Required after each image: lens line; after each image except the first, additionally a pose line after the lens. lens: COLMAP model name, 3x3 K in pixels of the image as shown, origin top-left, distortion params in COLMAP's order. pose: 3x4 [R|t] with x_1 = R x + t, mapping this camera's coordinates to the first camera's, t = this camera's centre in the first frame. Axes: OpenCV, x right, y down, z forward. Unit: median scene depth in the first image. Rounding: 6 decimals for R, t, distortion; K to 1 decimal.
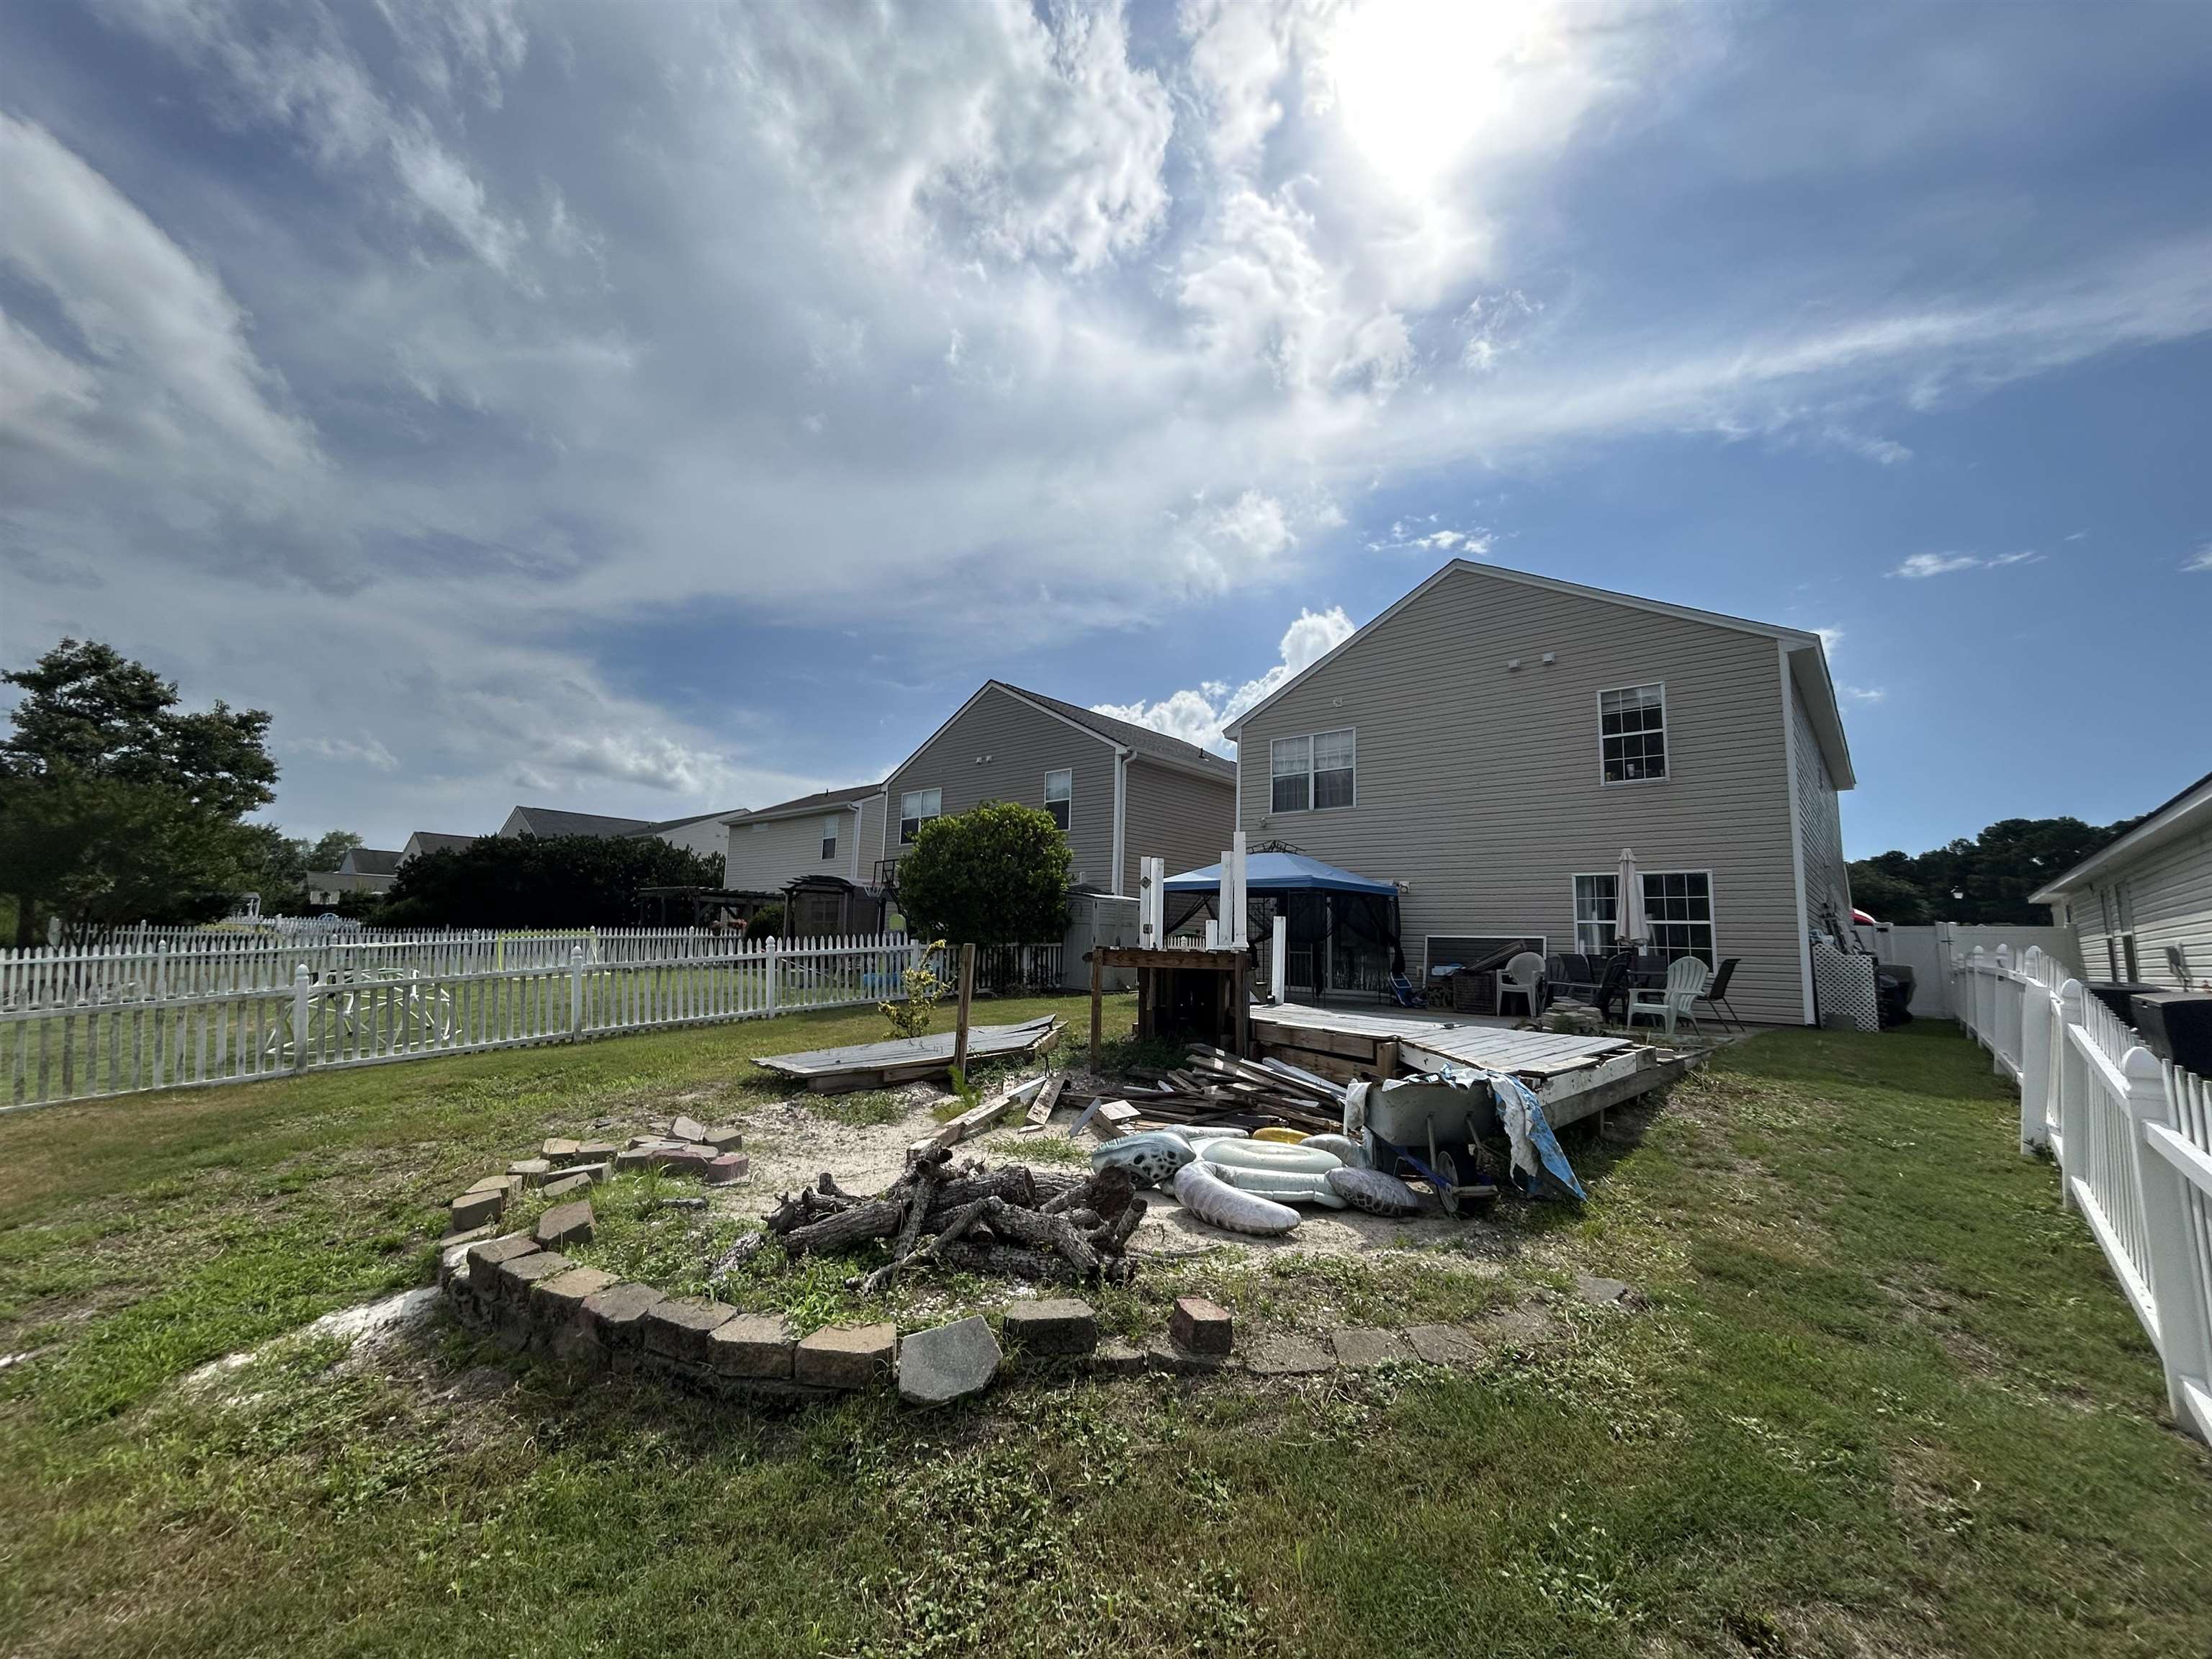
lens RADIAL K [[906.2, 0, 1099.7], [0, 906.2, 858.8], [0, 0, 1]] dist [0.008496, -0.001052]
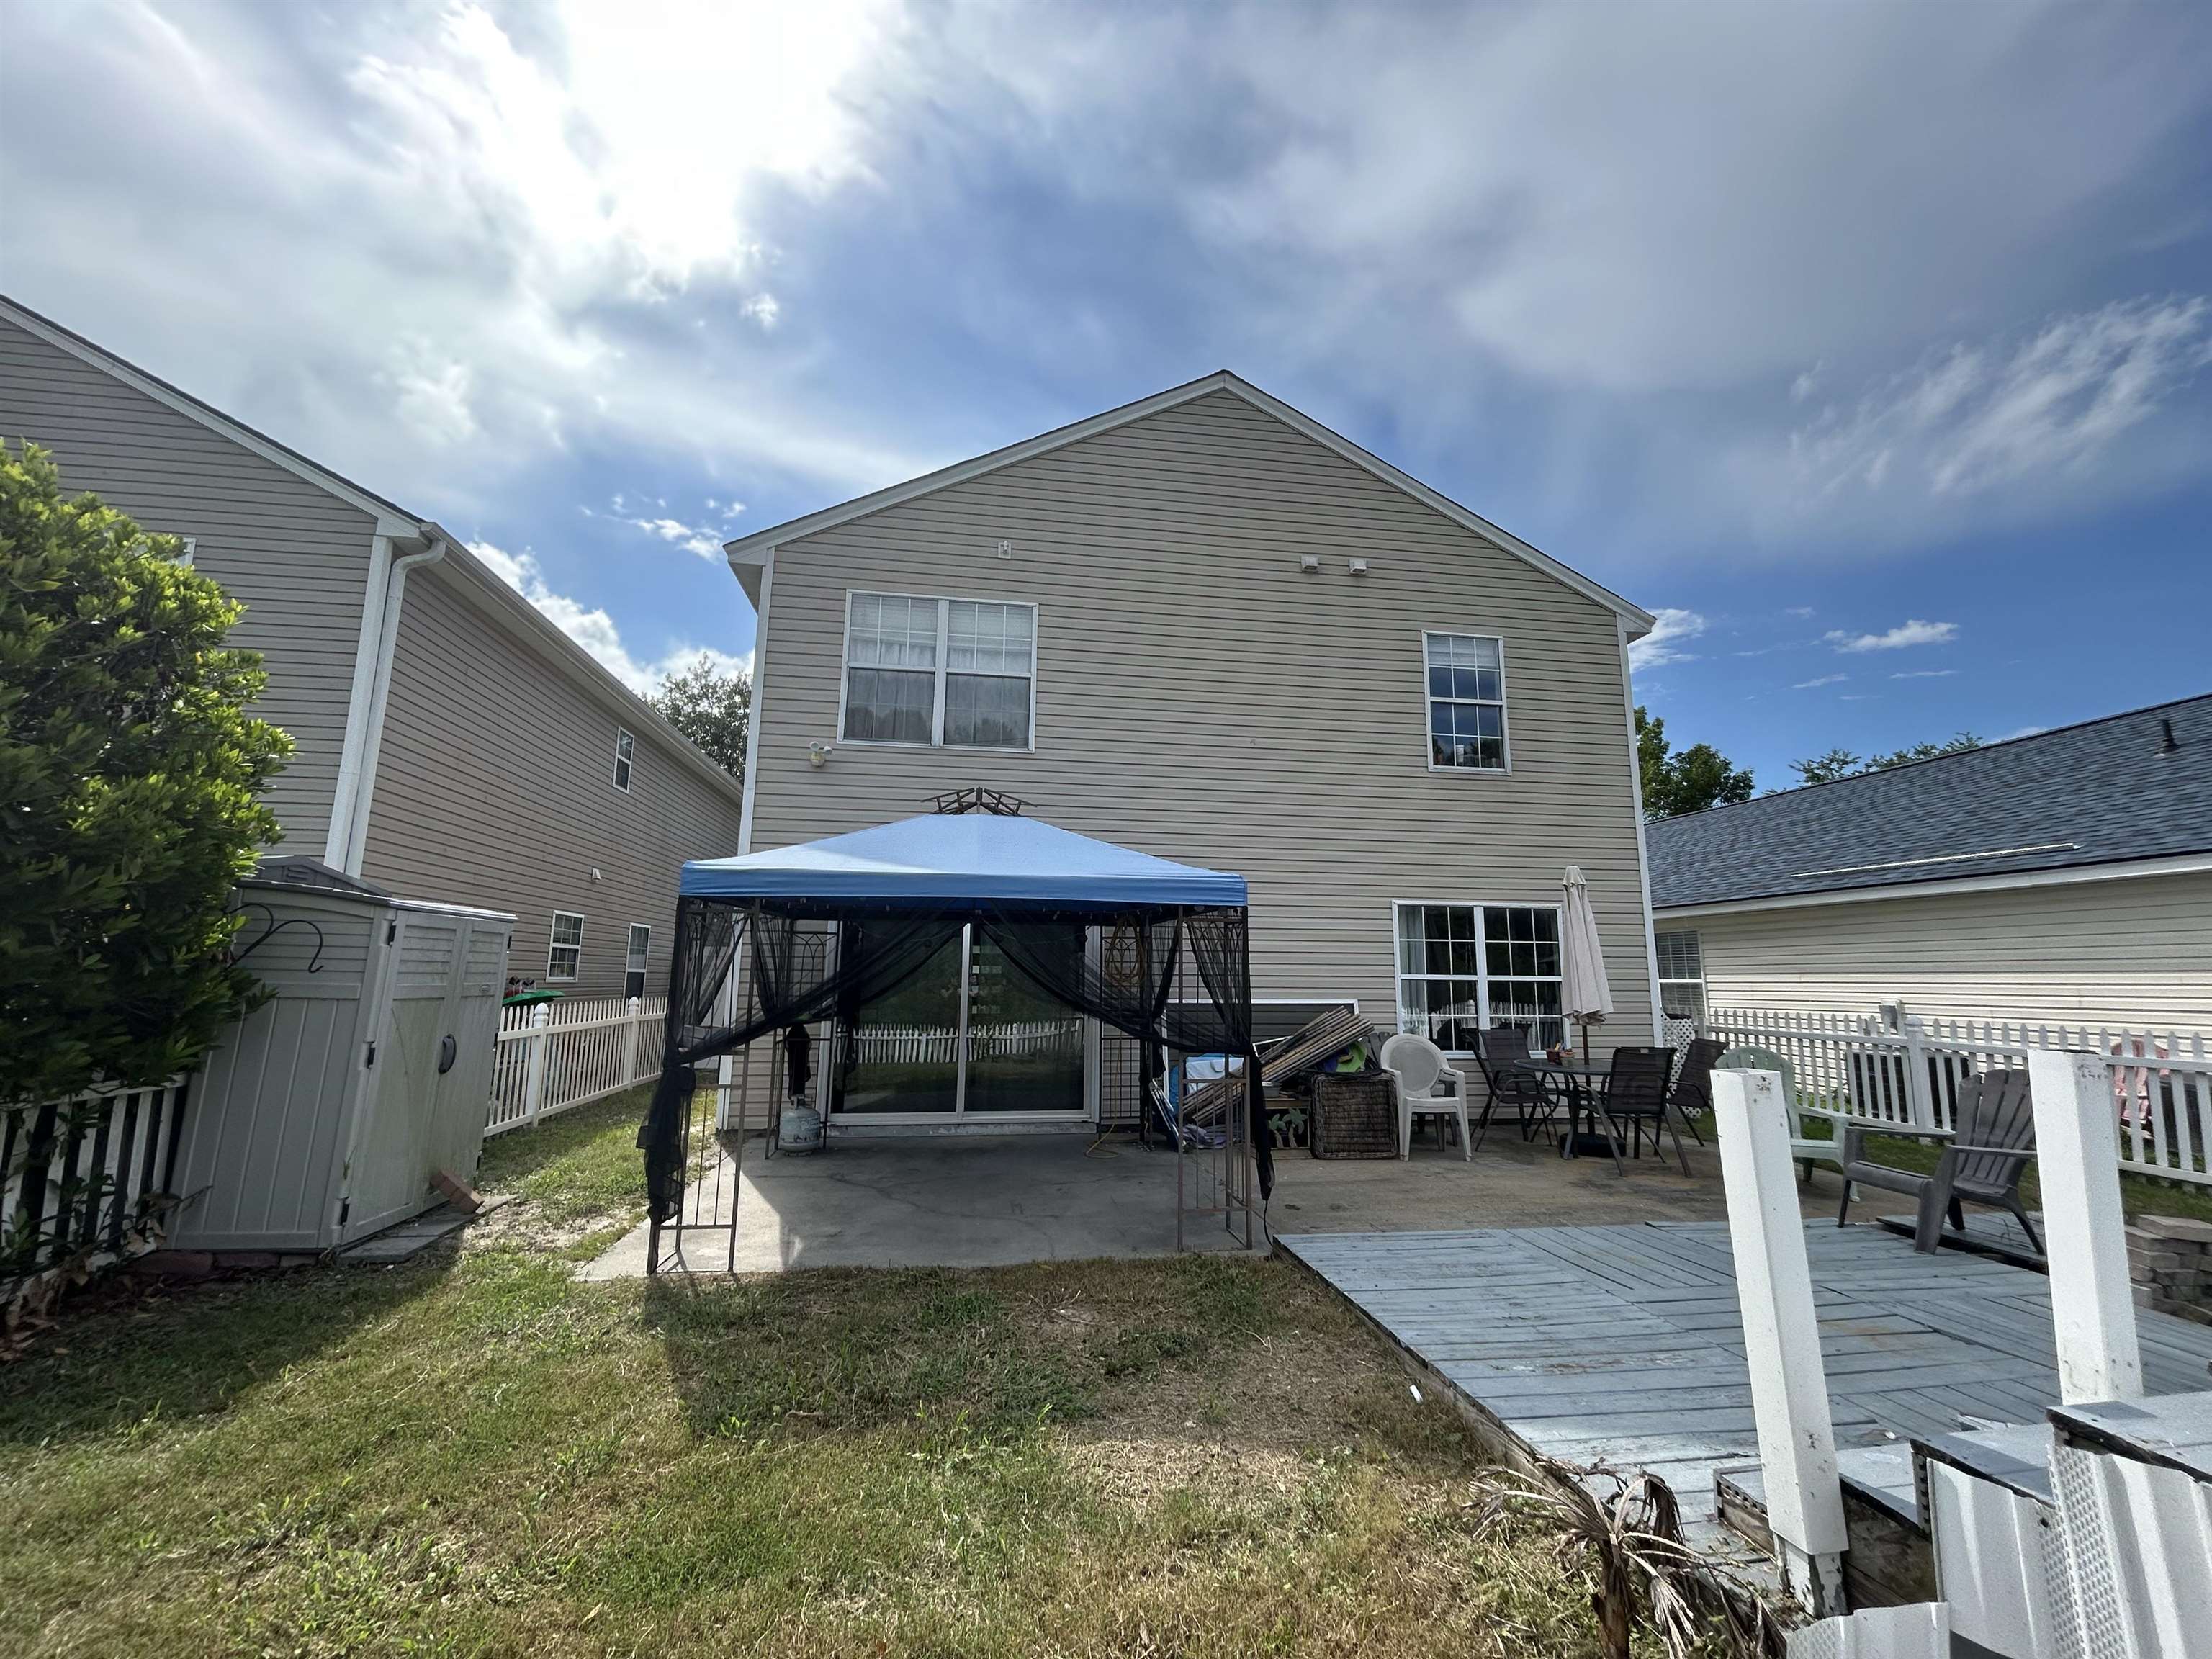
lens RADIAL K [[906.2, 0, 1120.0], [0, 906.2, 812.7], [0, 0, 1]] dist [0.008496, -0.001052]
pose [[0.635879, 0.118480, 0.762640, -0.074058], [-0.065549, 0.992867, -0.099593, 0.024891], [-0.769000, 0.013339, 0.639109, 0.585697]]
